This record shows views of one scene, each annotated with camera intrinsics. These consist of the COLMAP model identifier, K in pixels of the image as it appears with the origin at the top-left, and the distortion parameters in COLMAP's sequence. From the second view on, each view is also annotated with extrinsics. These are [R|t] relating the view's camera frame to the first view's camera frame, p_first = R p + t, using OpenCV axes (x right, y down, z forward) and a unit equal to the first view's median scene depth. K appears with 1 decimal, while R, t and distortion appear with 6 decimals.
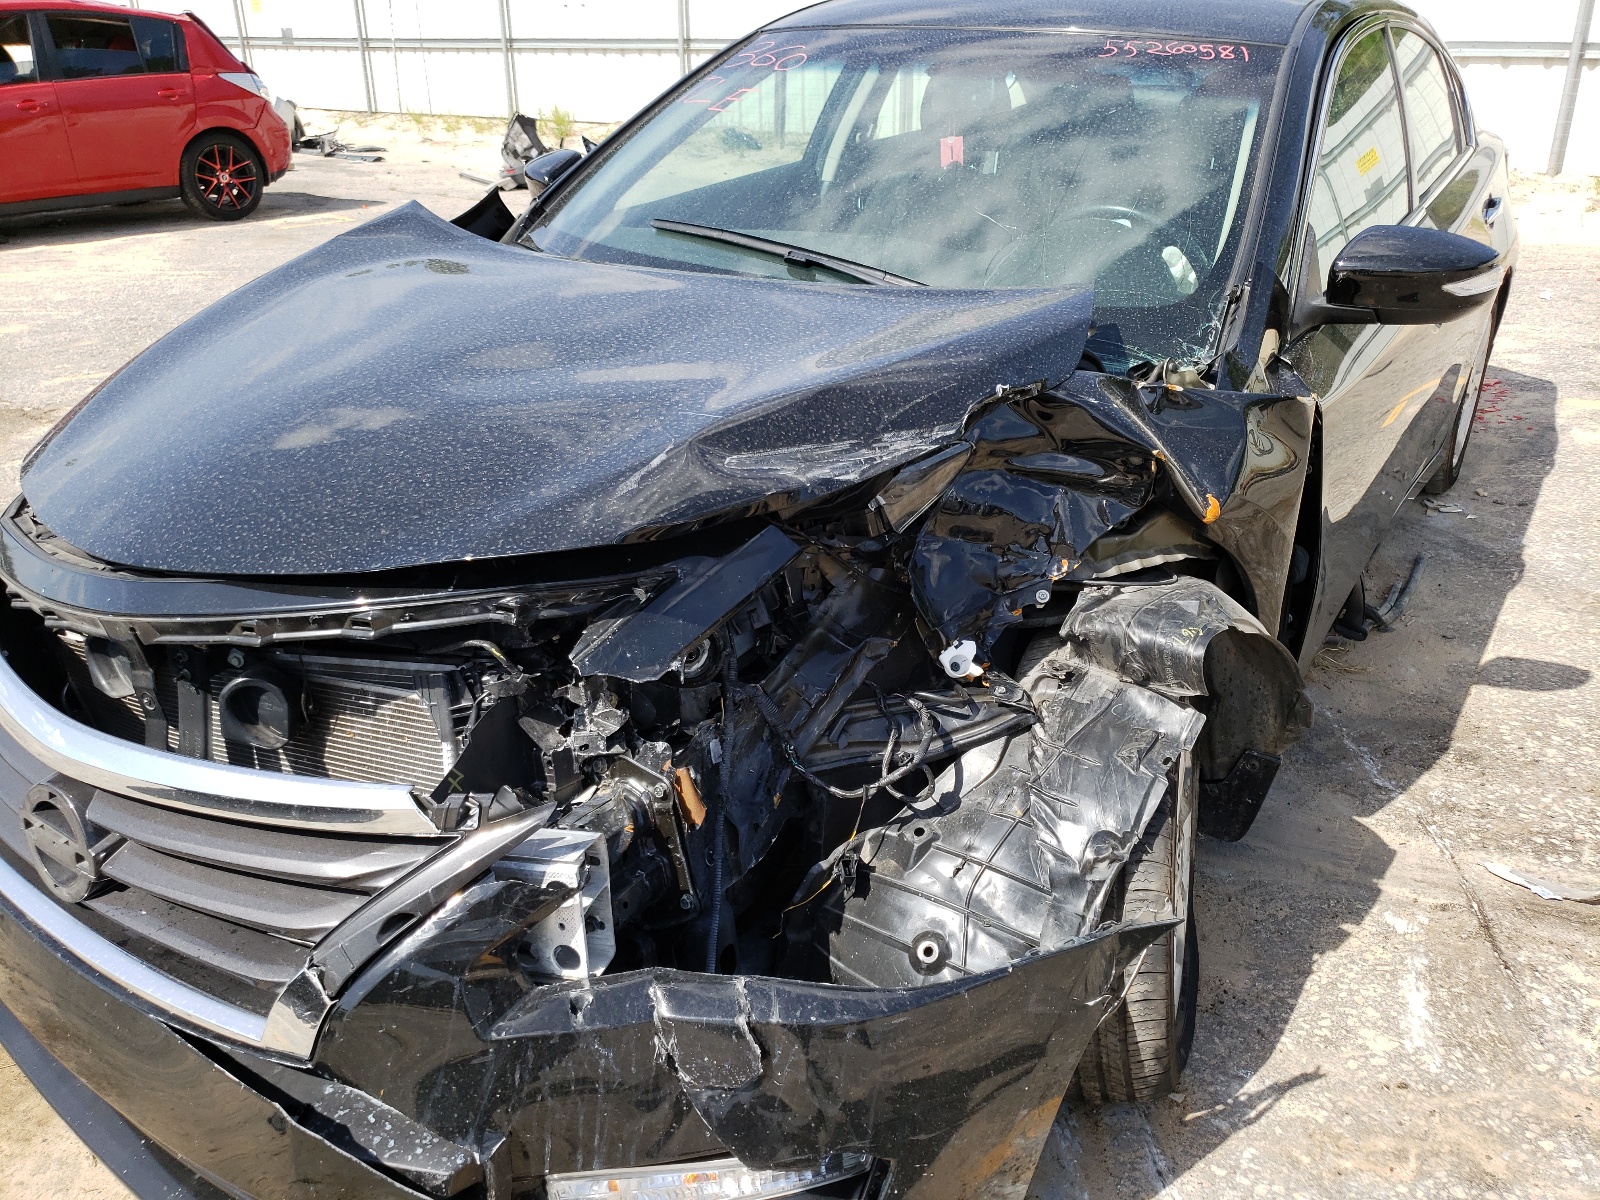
lens RADIAL K [[1288.0, 0, 800.0], [0, 1288.0, 600.0], [0, 0, 1]] dist [-0.051984, 0.086721]
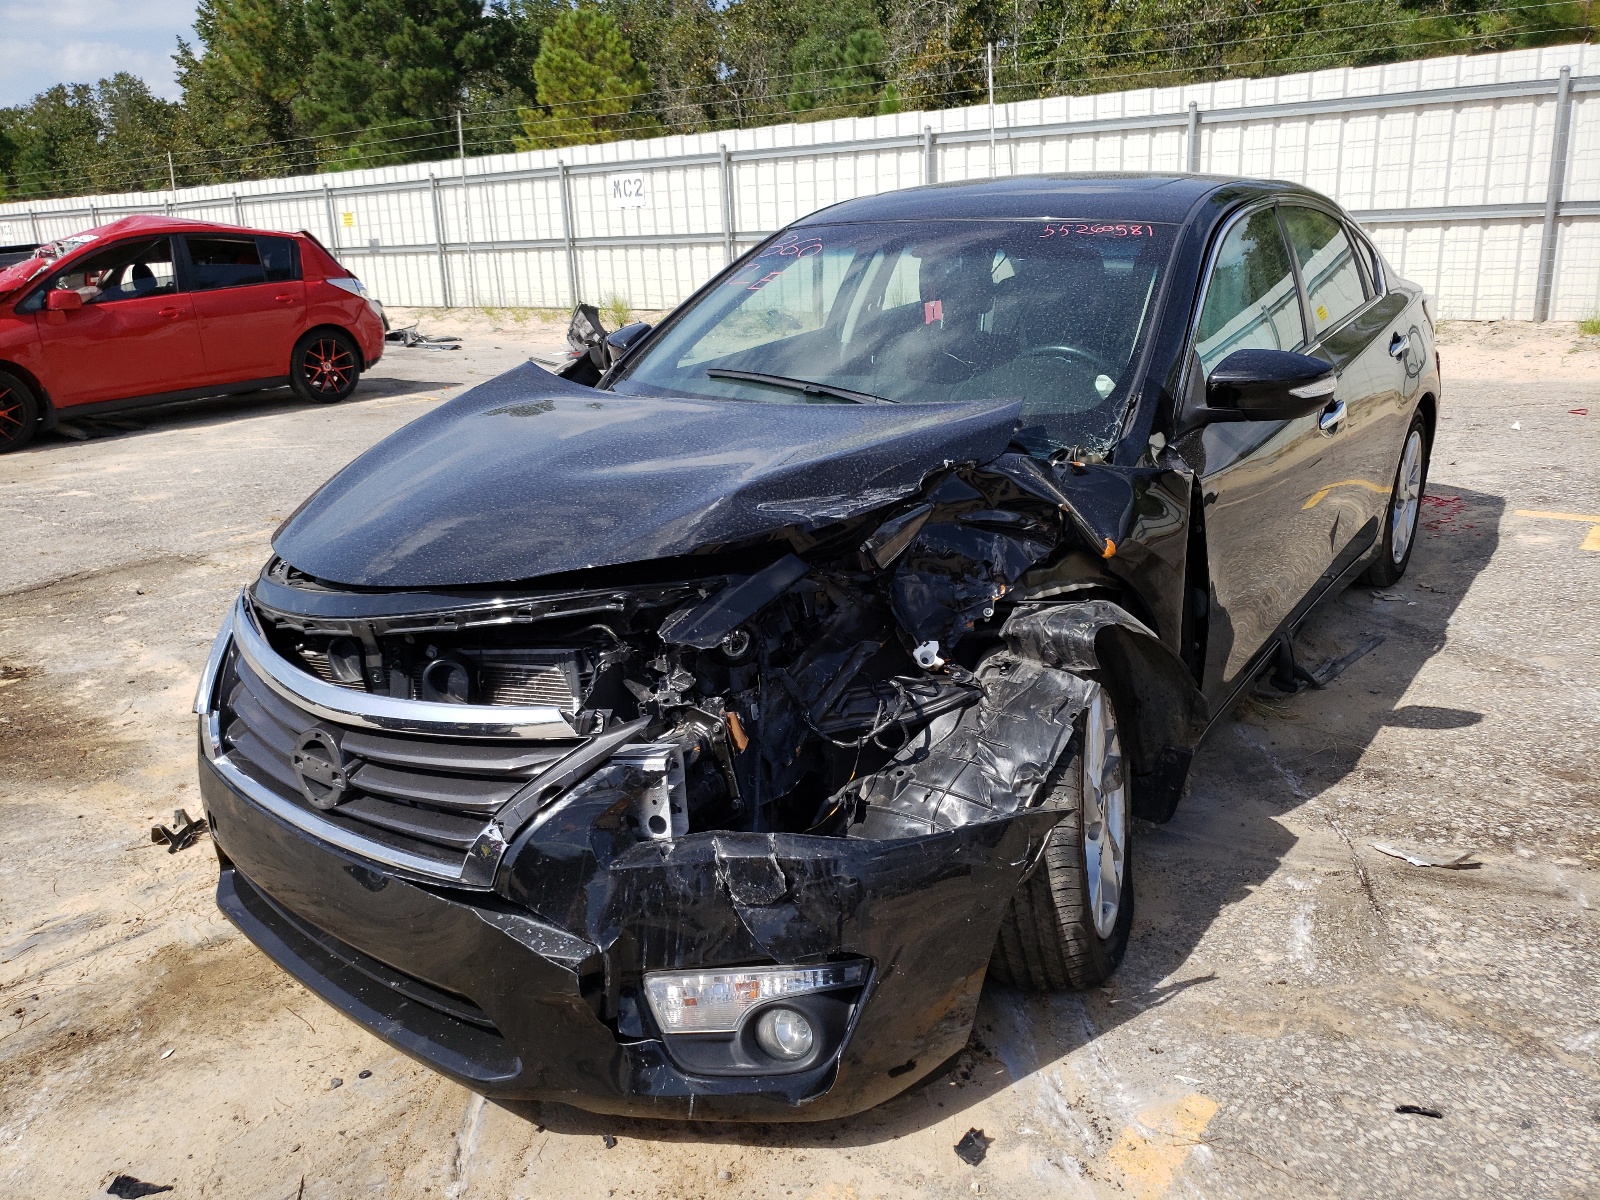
lens RADIAL K [[1243.8, 0, 758.2], [0, 1243.8, 606.0], [0, 0, 1]] dist [-0.005646, -0.003044]
pose [[0.997334, -0.020592, -0.070005, 0.034760], [0.012121, 0.992780, -0.119338, 0.150535], [0.071956, 0.118171, 0.990383, -0.363486]]
